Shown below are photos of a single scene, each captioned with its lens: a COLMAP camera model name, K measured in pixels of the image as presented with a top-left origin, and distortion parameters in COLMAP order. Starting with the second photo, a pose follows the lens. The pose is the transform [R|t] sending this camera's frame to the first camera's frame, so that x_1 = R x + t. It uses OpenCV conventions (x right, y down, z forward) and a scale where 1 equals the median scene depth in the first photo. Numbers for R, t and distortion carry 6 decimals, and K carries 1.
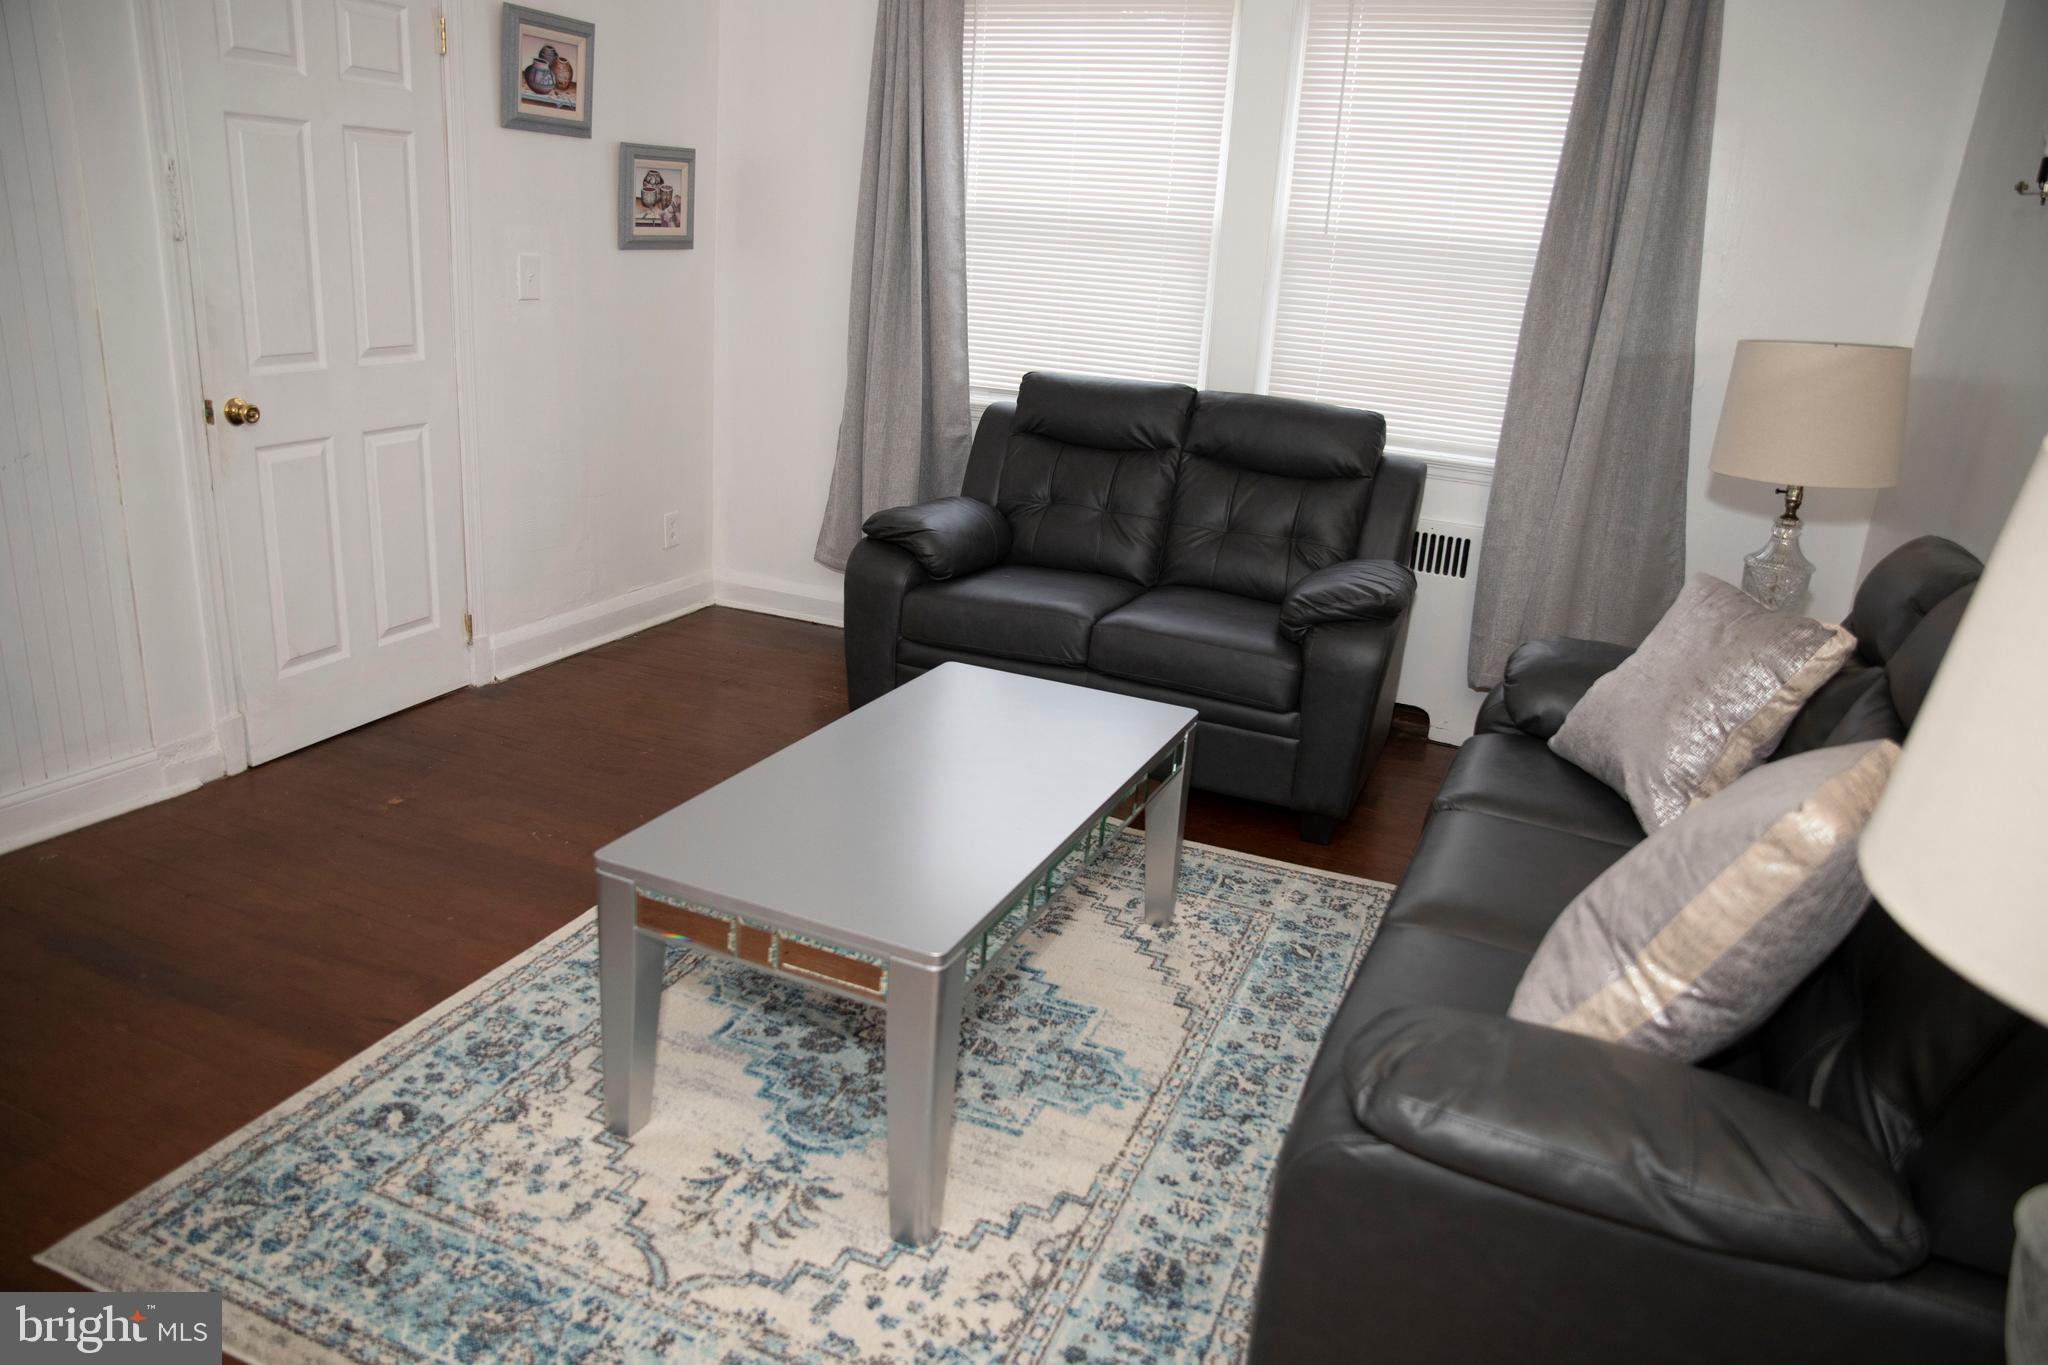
lens RADIAL K [[1395.6, 0, 1020.6], [0, 1395.6, 685.0], [0, 0, 1]] dist [-0.113138, 0.081149]
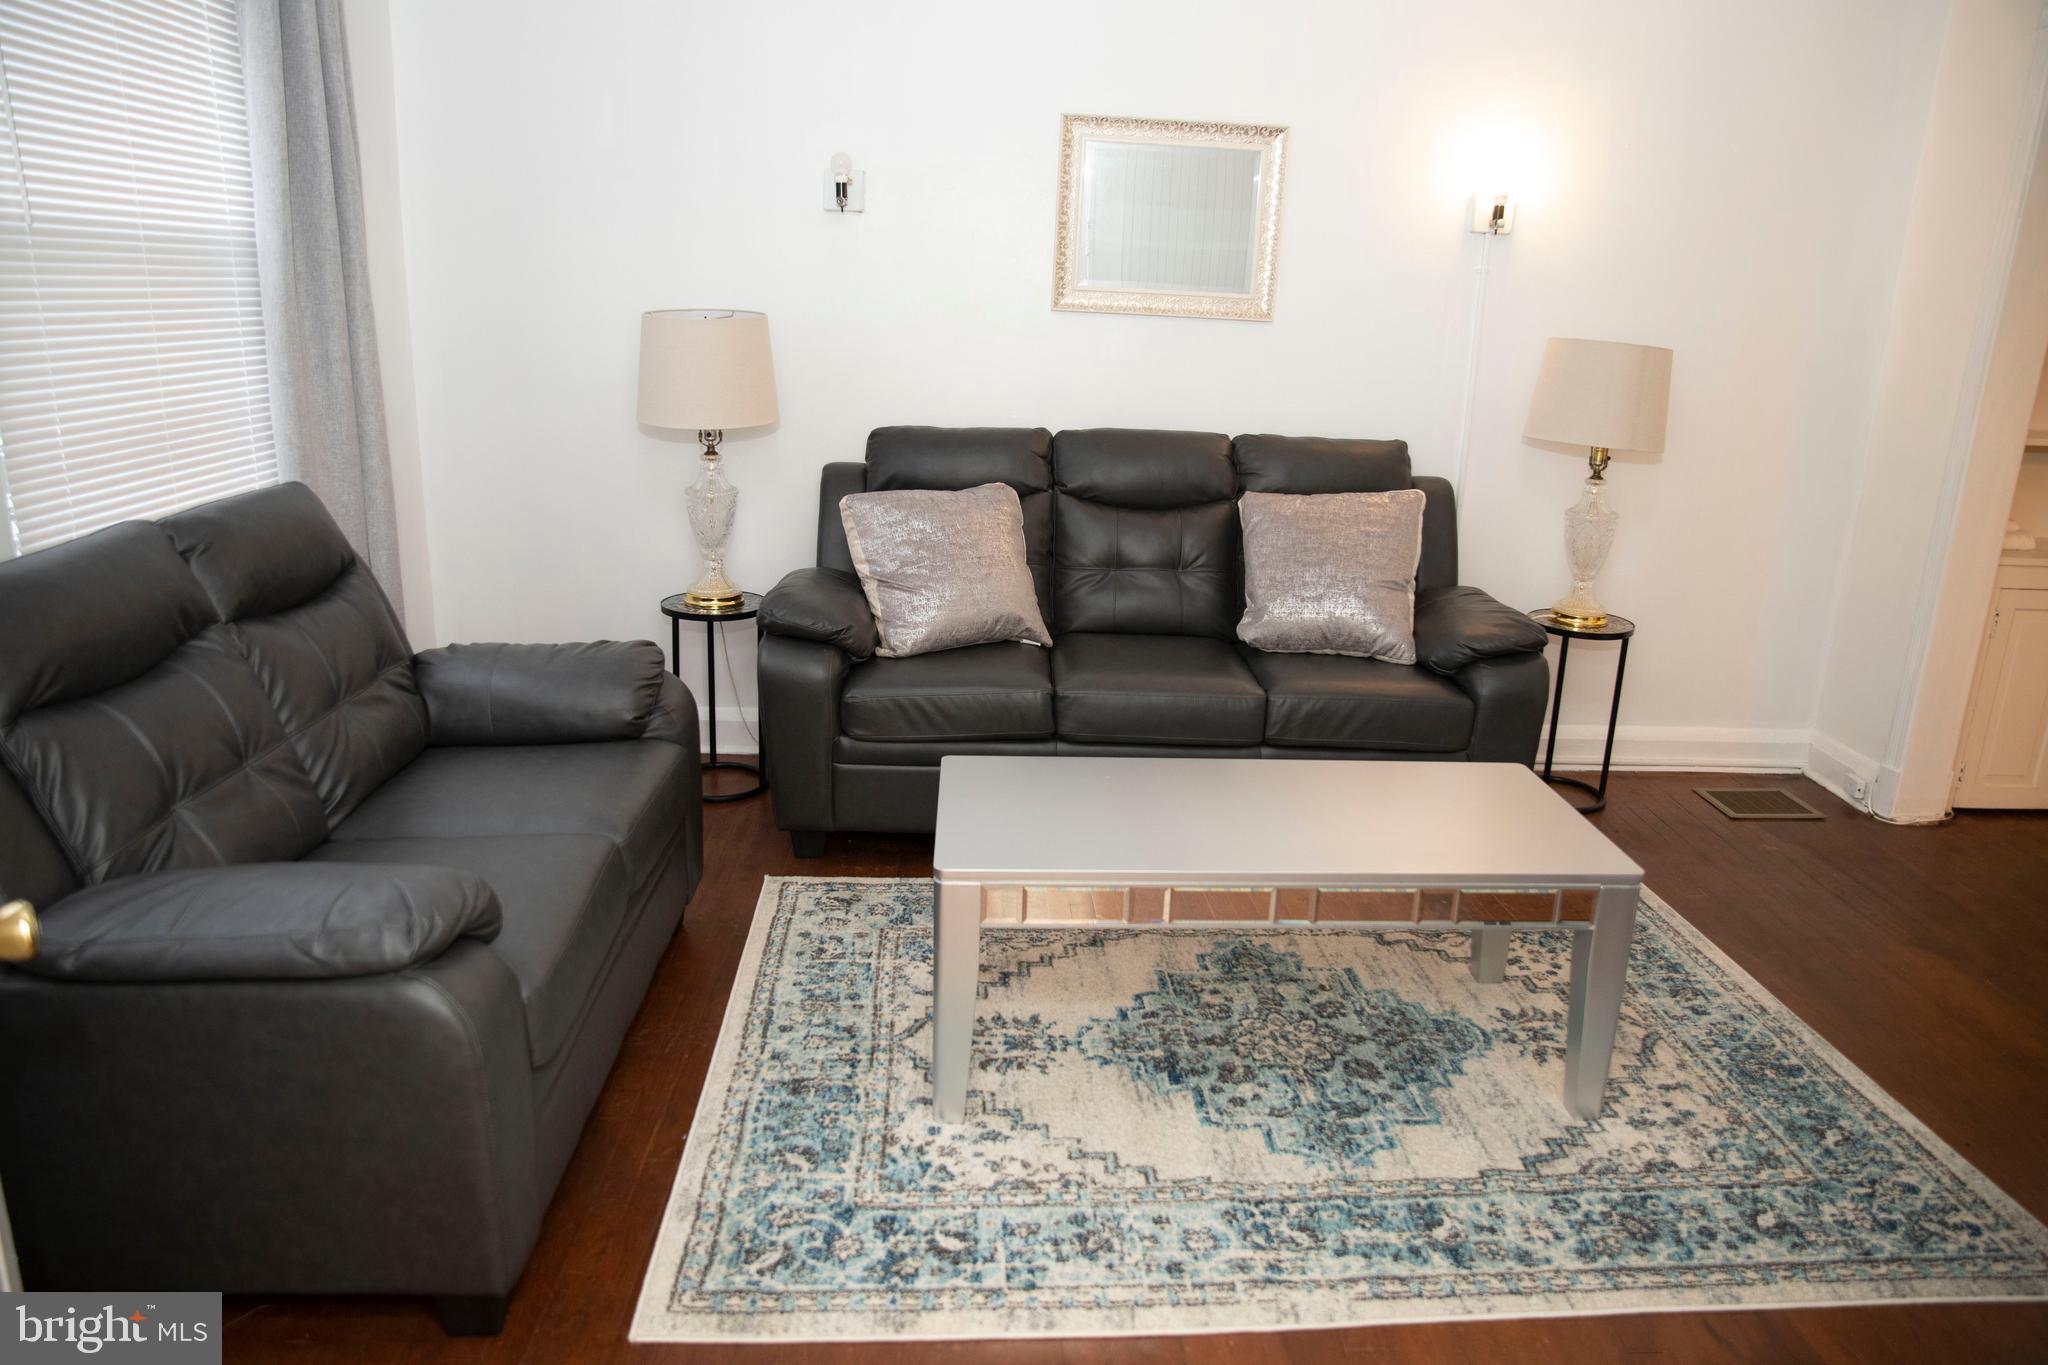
lens RADIAL K [[1400.8, 0, 1020.1], [0, 1400.8, 683.8], [0, 0, 1]] dist [-0.111403, 0.078490]
pose [[-0.417302, -0.325873, 0.848331, -0.897443], [0.223397, 0.868066, 0.443345, -0.566330], [-0.880882, 0.374524, -0.289446, 1.535117]]
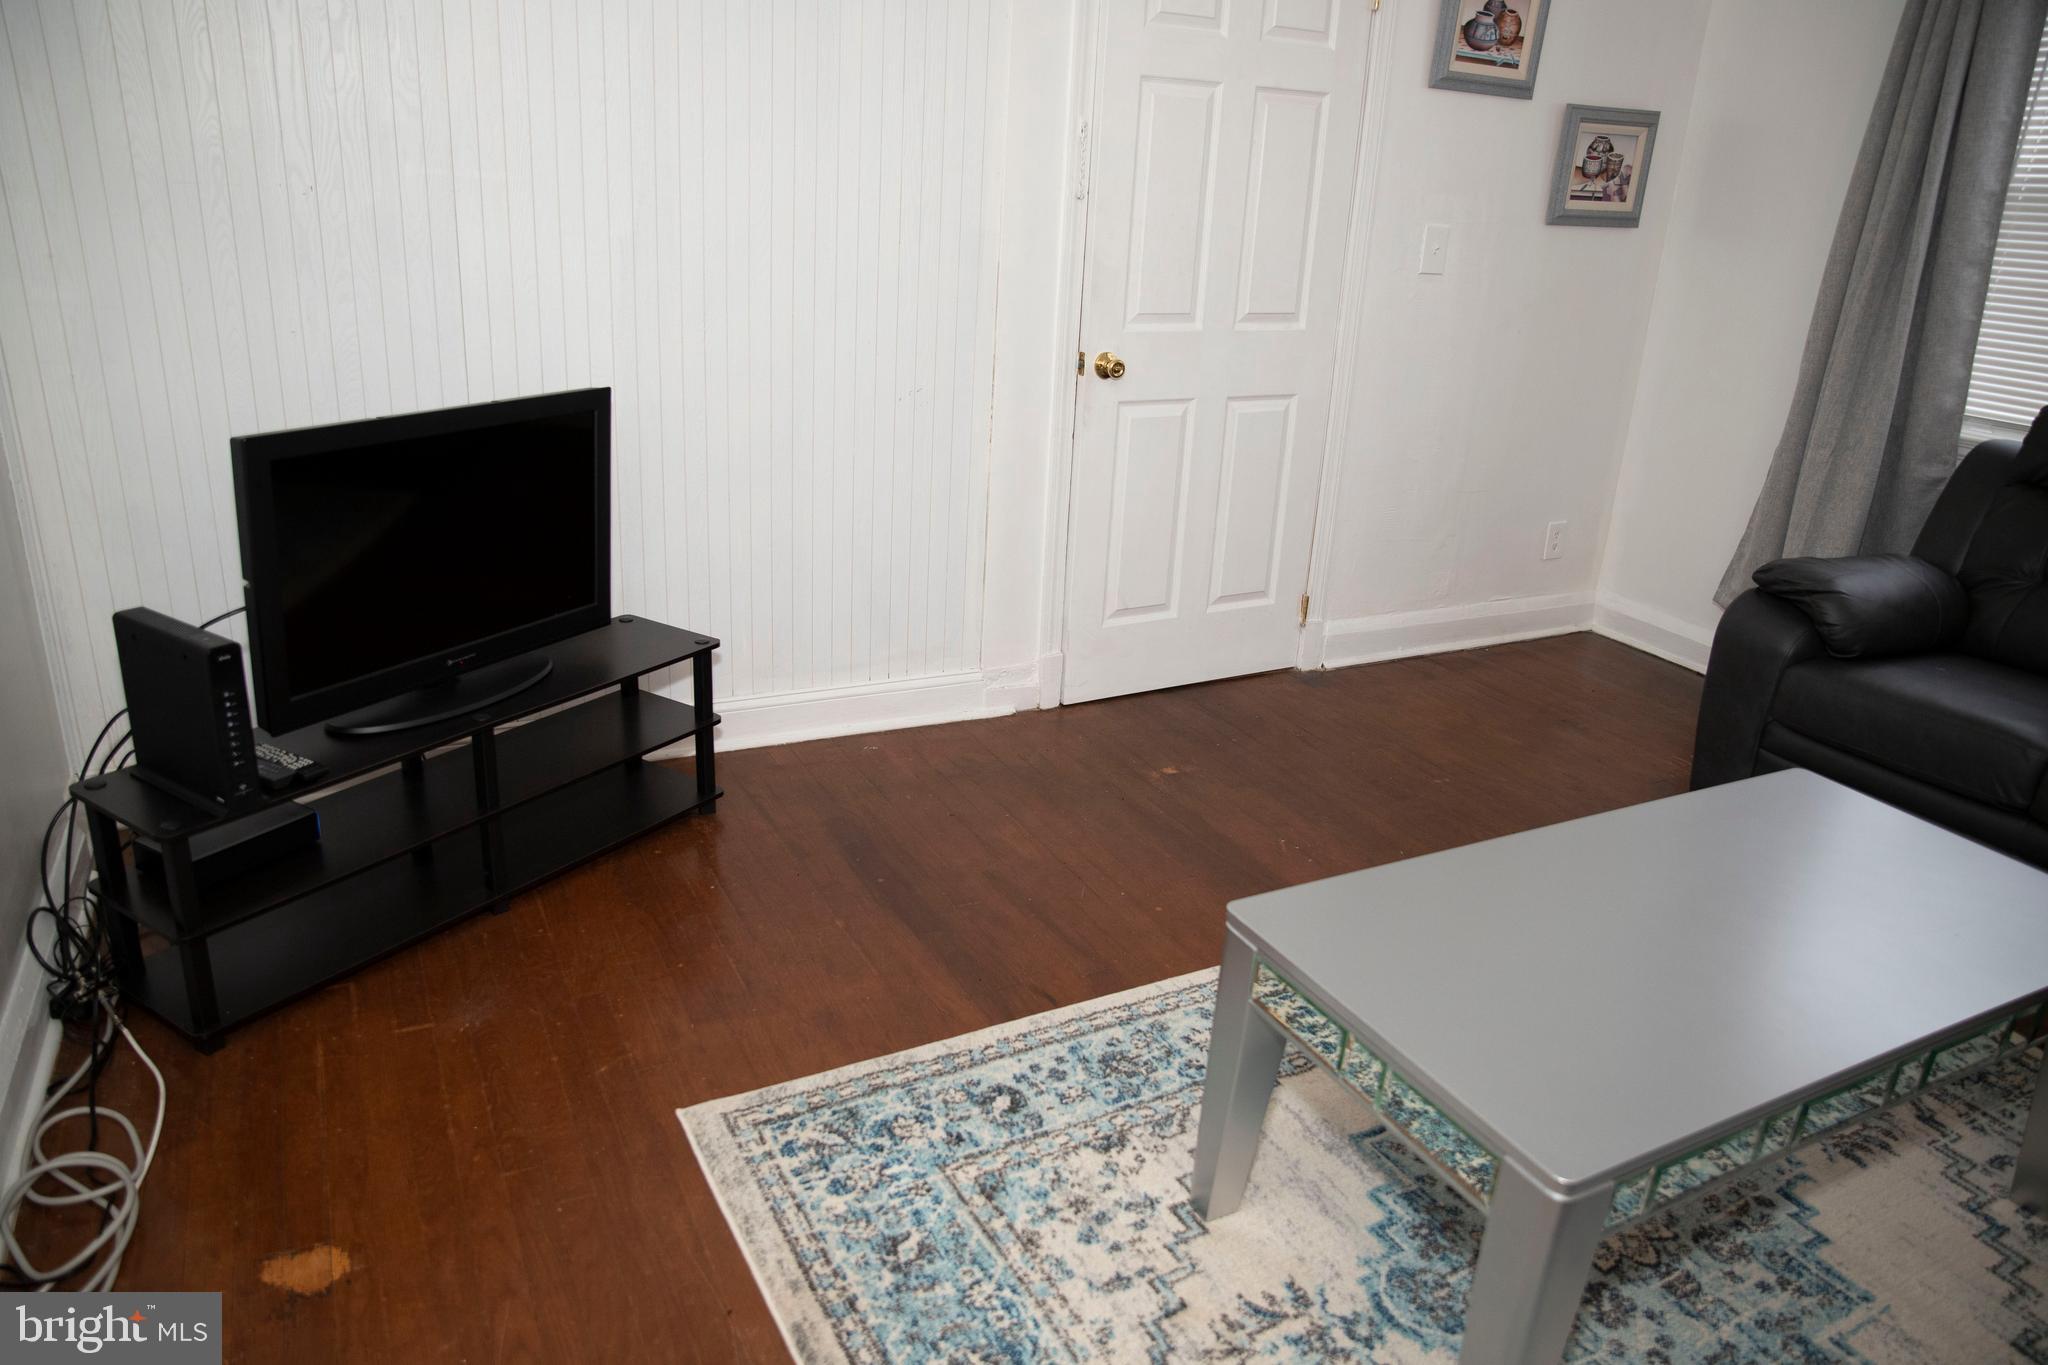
lens RADIAL K [[1396.1, 0, 1024.0], [0, 1396.1, 682.5], [0, 0, 1]] dist [-0.113545, 0.081872]
pose [[0.773340, 0.200420, -0.601479, 0.078500], [-0.194992, 0.977922, 0.075148, -0.047837], [0.603260, 0.059169, 0.795346, 0.196096]]
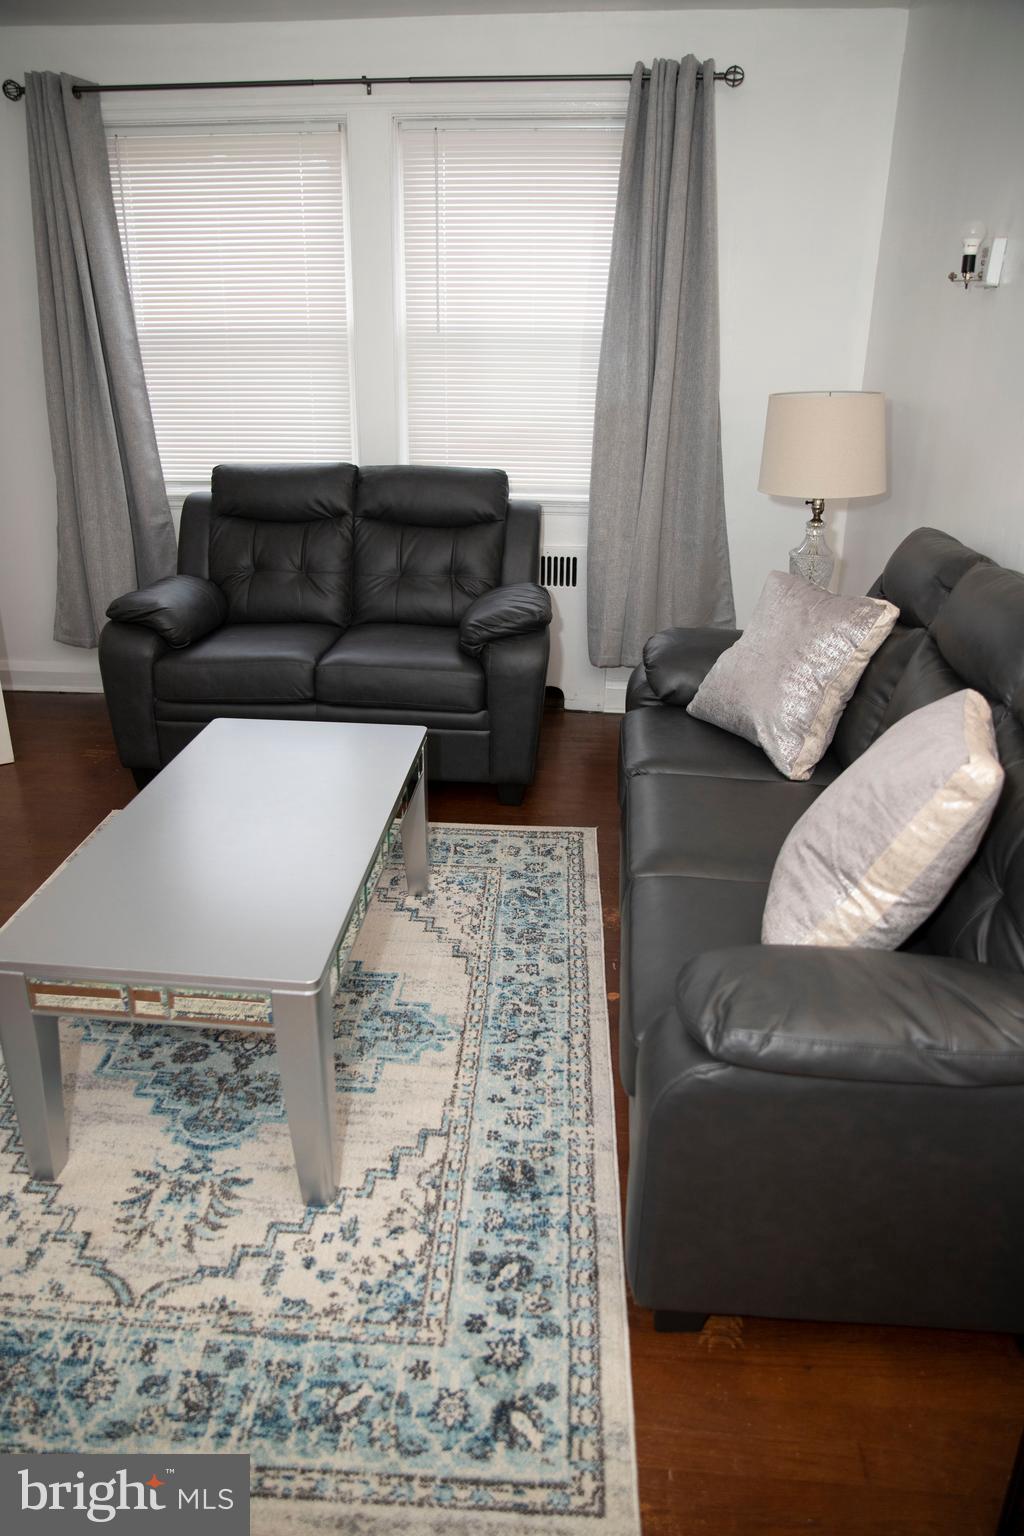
lens RADIAL K [[1046.7, 0, 504.7], [0, 1046.7, 768.6], [0, 0, 1]] dist [-0.113138, 0.081149]
pose [[0.945362, -0.175072, 0.275027, -0.093935], [0.148912, 0.982321, 0.113447, -0.052511], [-0.290026, -0.066294, 0.954720, 0.079750]]
